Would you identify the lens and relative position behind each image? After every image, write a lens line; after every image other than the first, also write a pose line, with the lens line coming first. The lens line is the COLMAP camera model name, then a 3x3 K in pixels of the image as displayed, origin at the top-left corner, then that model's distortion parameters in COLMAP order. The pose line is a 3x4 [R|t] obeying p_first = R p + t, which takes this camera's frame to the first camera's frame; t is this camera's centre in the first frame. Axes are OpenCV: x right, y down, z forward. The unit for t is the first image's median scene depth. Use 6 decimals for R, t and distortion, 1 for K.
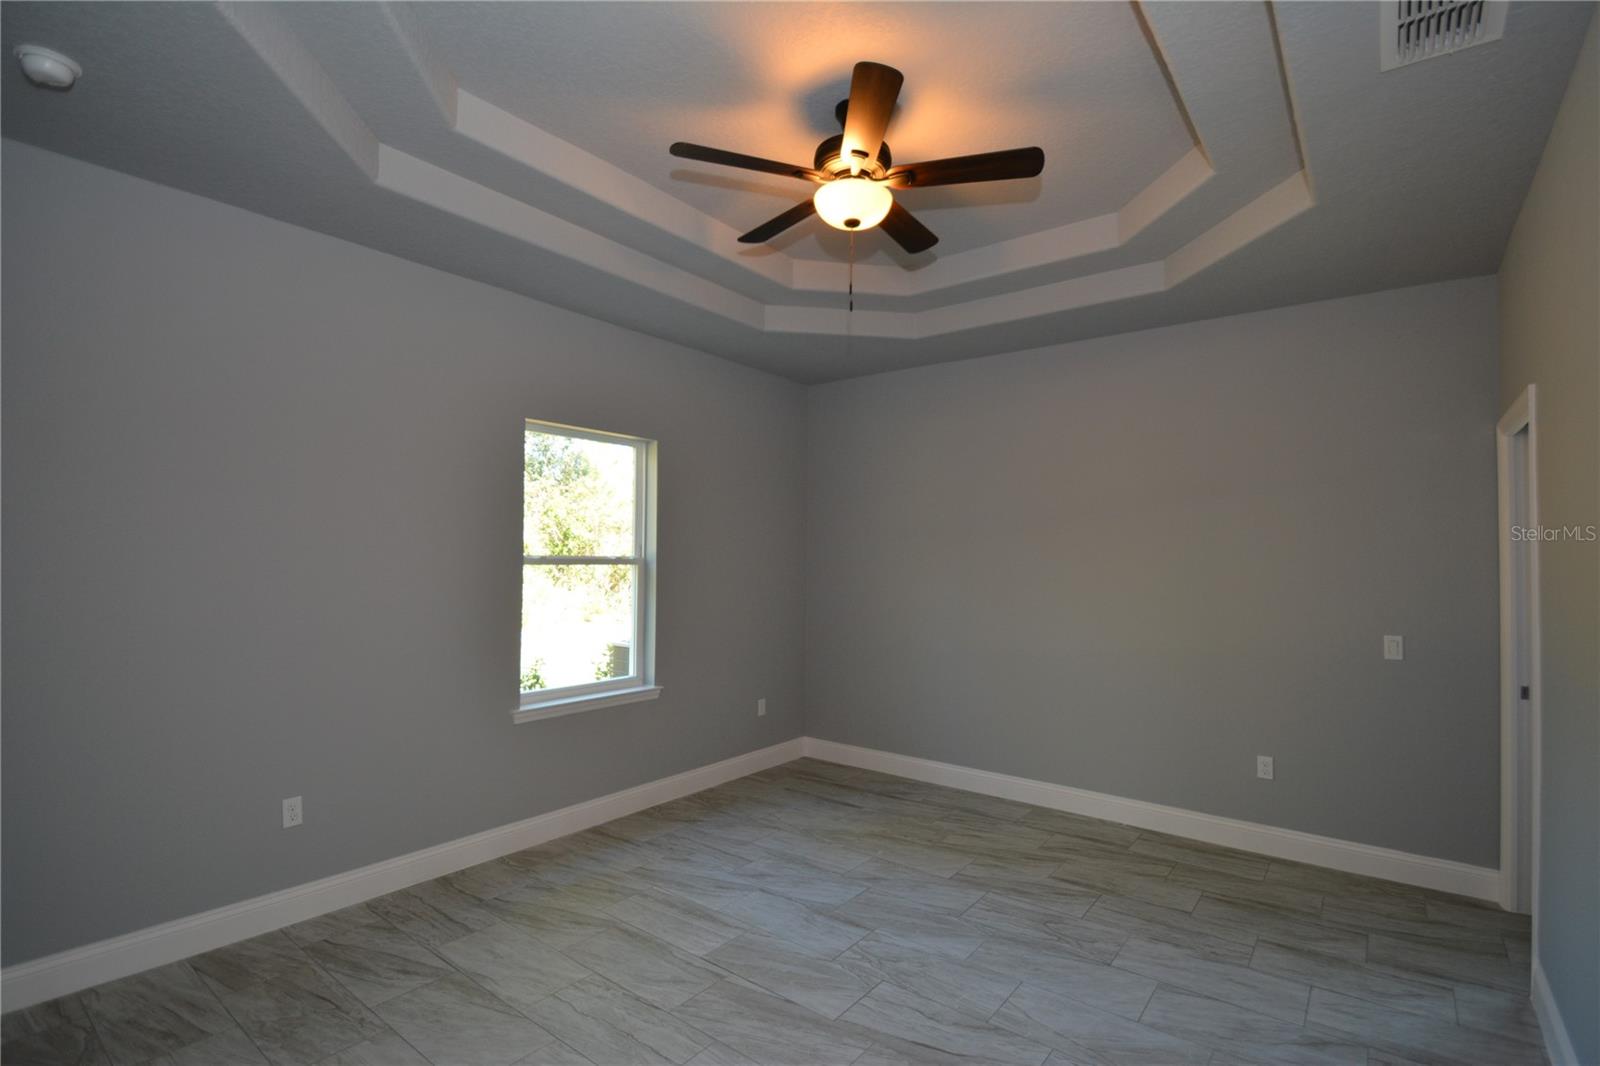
lens RADIAL K [[764.7, 0, 803.3], [0, 764.7, 535.1], [0, 0, 1]] dist [0.012688, -0.018720]
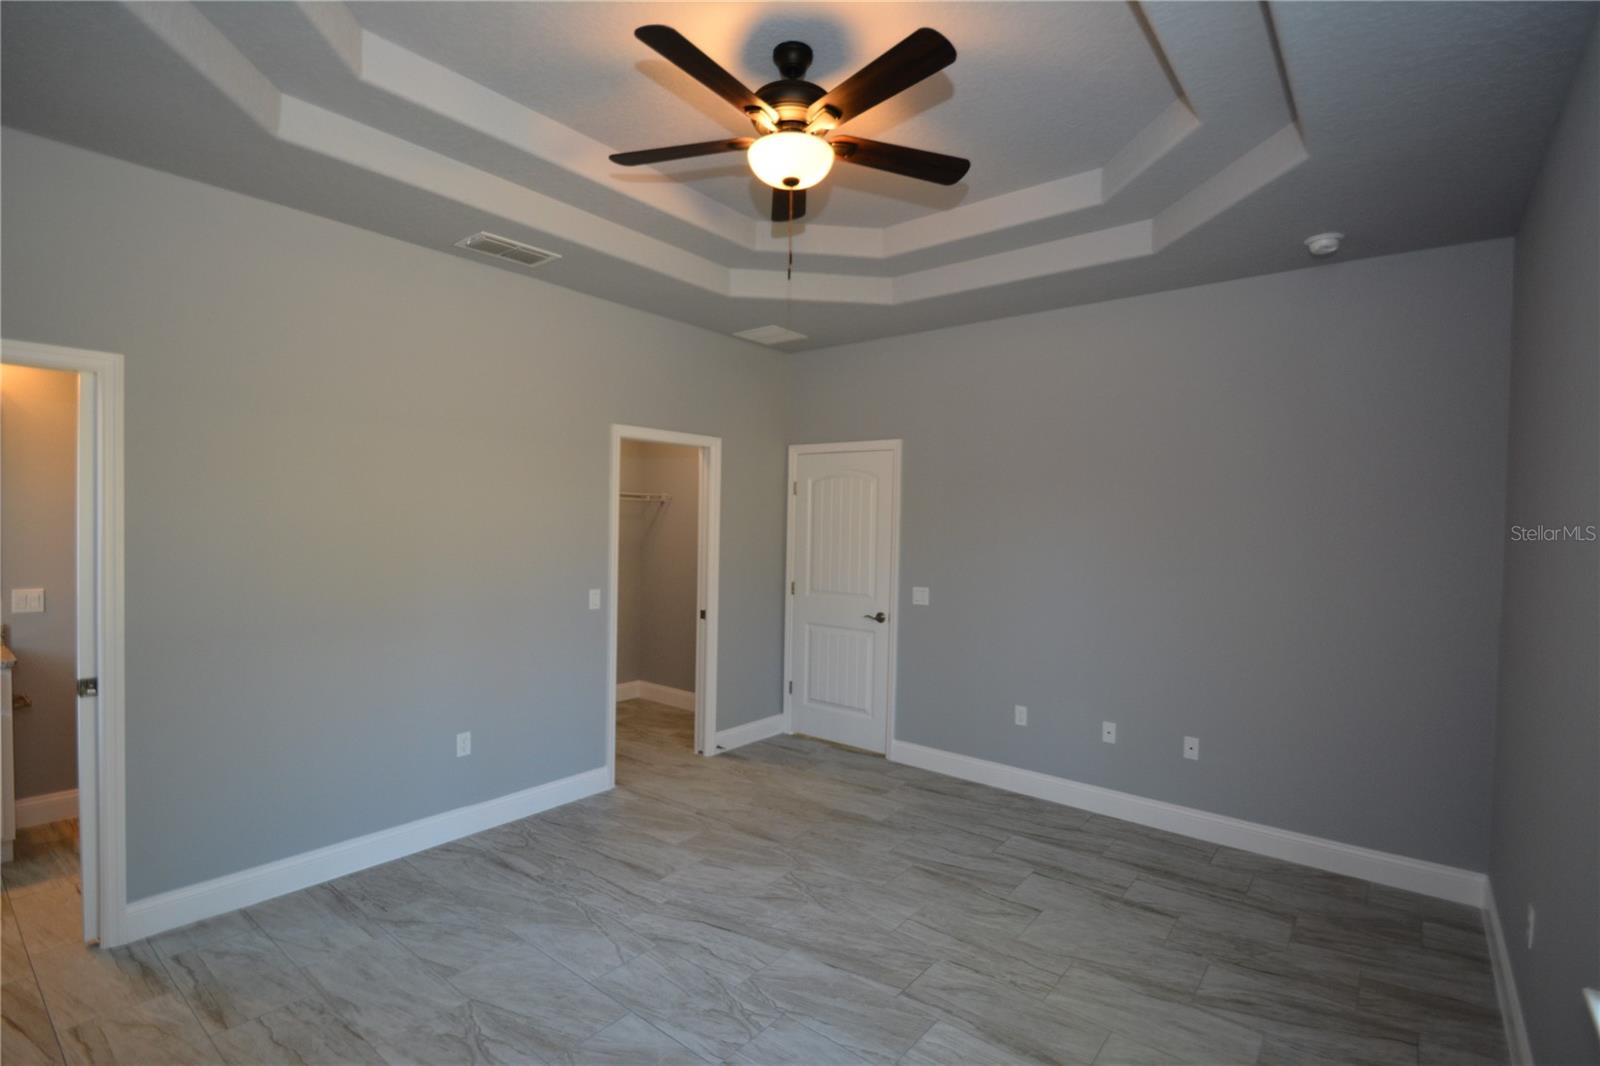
lens RADIAL K [[764.7, 0, 803.3], [0, 764.7, 535.1], [0, 0, 1]] dist [0.012688, -0.018720]
pose [[-0.999432, -0.031237, 0.012619, 0.025701], [-0.031390, 0.999435, -0.012041, 0.027633], [-0.012235, -0.012430, -0.999848, 2.029266]]
